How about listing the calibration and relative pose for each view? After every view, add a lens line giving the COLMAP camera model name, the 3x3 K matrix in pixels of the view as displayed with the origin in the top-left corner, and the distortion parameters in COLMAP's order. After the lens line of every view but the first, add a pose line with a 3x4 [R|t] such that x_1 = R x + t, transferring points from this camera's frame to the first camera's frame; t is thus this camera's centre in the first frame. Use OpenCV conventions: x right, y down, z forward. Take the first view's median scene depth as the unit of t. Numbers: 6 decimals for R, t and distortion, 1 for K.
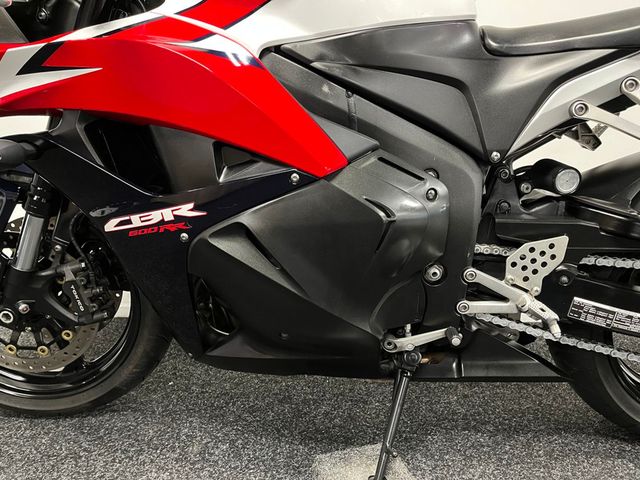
lens RADIAL K [[493.3, 0, 320.0], [0, 493.3, 240.0], [0, 0, 1]] dist [0.011063, 0.000061]
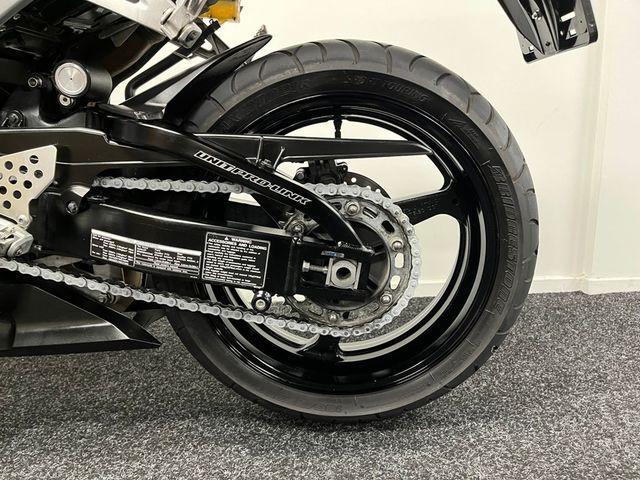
lens RADIAL K [[493.3, 0, 320.0], [0, 493.3, 240.0], [0, 0, 1]] dist [0.011063, 0.000061]
pose [[0.998668, -0.036650, 0.036326, 0.871036], [0.038310, 0.998203, -0.046086, 0.187282], [-0.034571, 0.047416, 0.998277, 0.223387]]
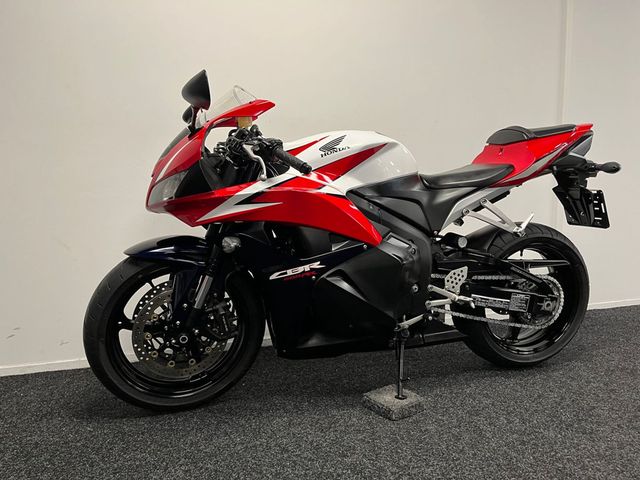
lens RADIAL K [[493.3, 0, 320.0], [0, 493.3, 240.0], [0, 0, 1]] dist [0.011063, 0.000061]
pose [[0.943472, -0.049925, 0.327671, -0.852939], [0.095040, 0.987827, -0.123145, 0.085522], [-0.317535, 0.147326, 0.936732, -0.900317]]
